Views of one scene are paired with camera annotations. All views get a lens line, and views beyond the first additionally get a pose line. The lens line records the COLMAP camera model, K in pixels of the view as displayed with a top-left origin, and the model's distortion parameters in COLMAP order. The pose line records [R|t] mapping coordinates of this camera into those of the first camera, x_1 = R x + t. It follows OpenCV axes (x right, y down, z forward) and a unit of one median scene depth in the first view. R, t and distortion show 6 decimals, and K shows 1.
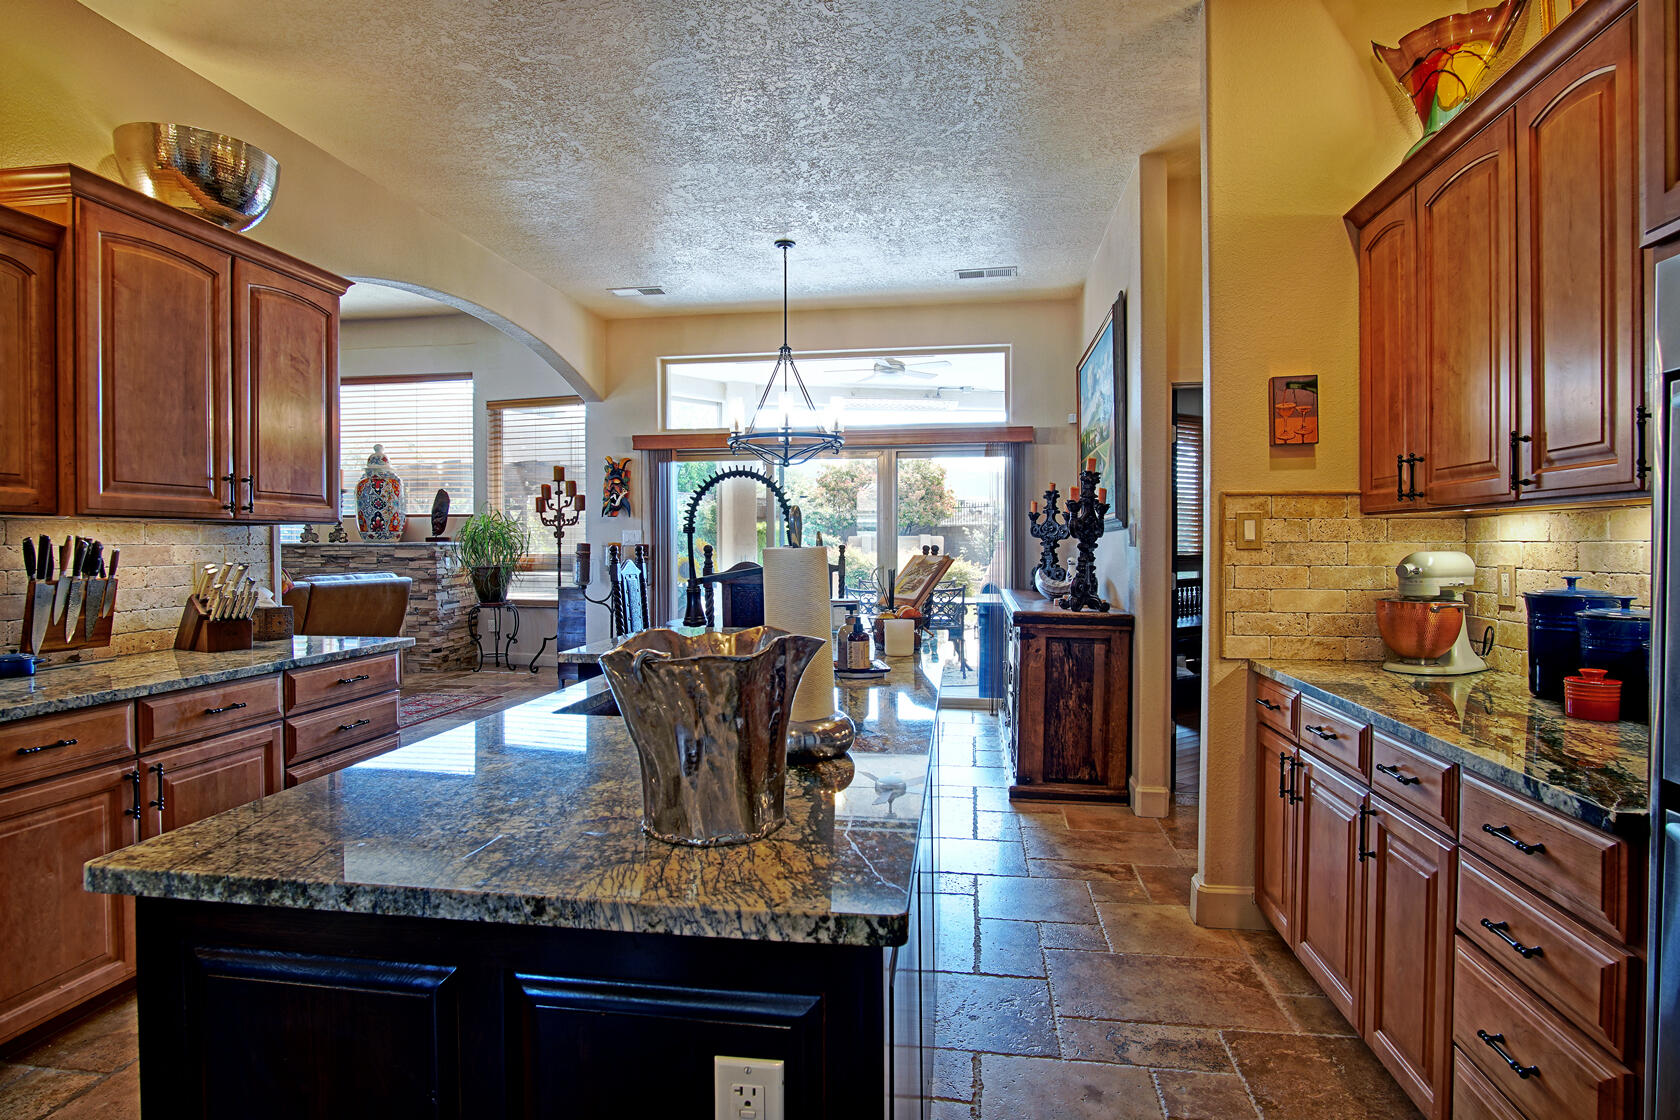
lens RADIAL K [[900.1, 0, 840.0], [0, 900.1, 560.0], [0, 0, 1]] dist [-0.017869, 0.000643]
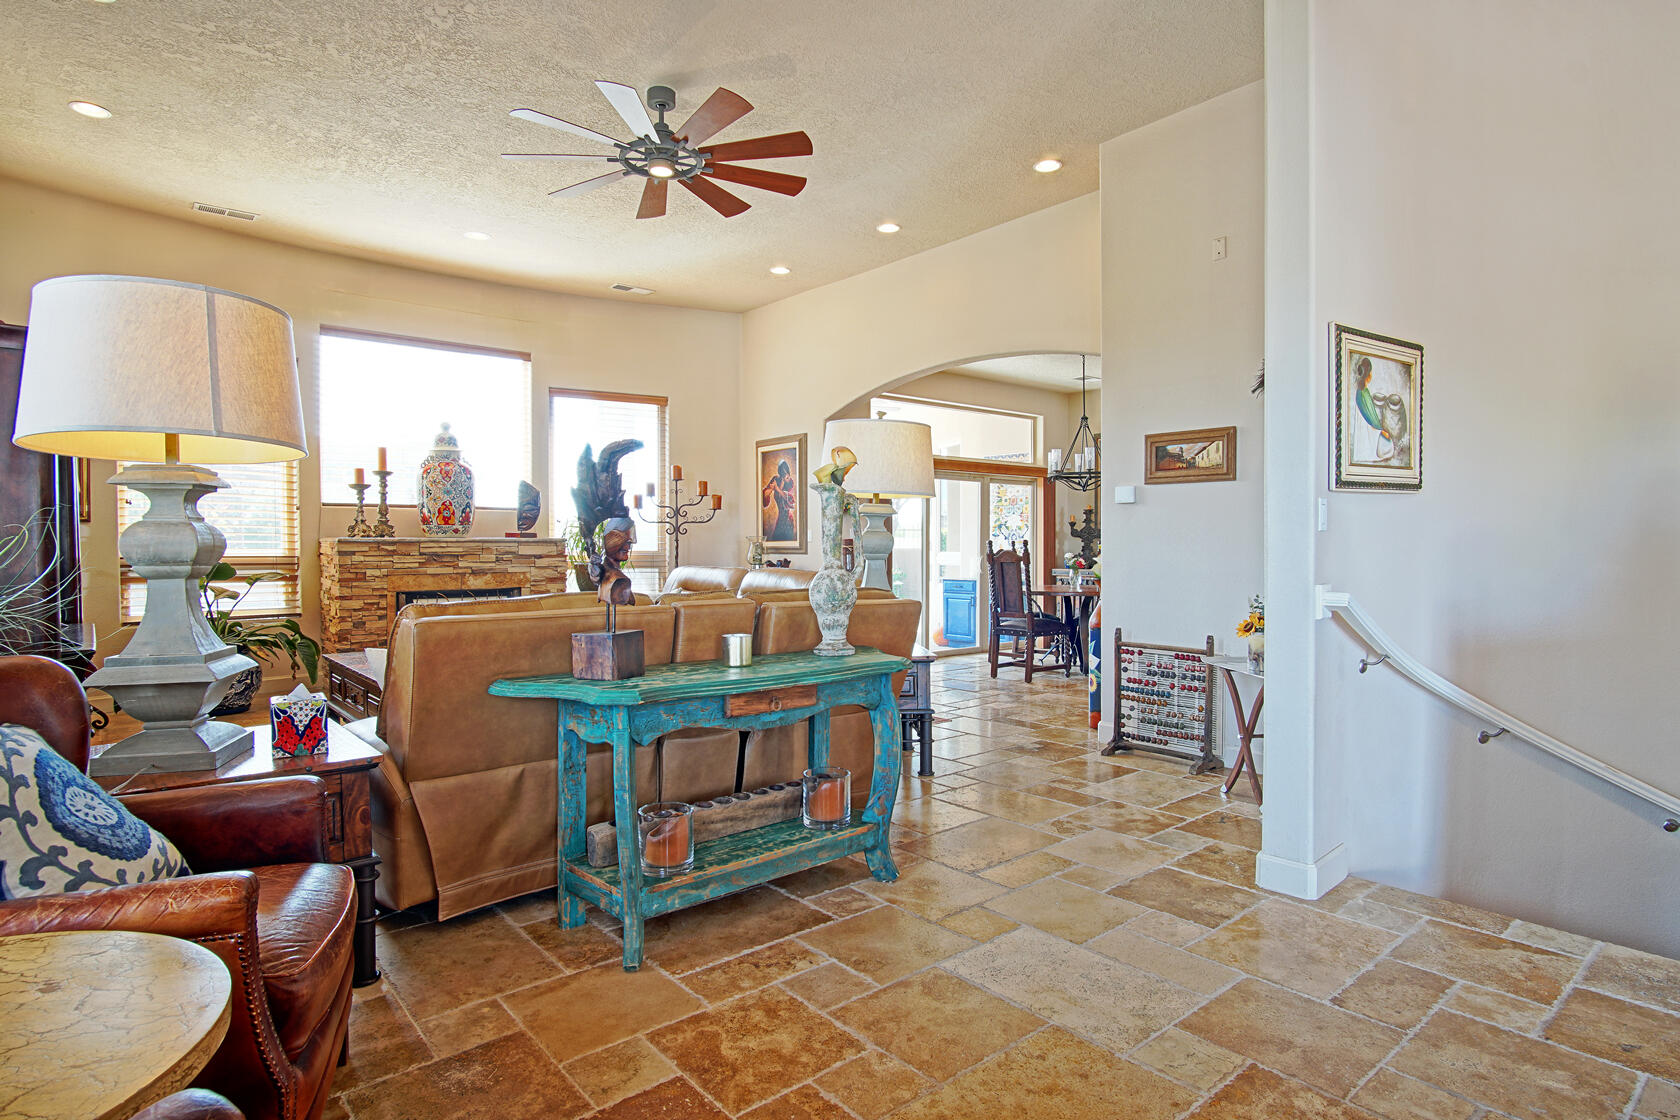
lens RADIAL K [[900.1, 0, 840.0], [0, 900.1, 560.0], [0, 0, 1]] dist [-0.017869, 0.000643]
pose [[0.670980, -0.015311, 0.741317, -0.923611], [0.009773, 0.999883, 0.011806, -0.004858], [-0.741411, -0.000676, 0.671051, 0.149425]]
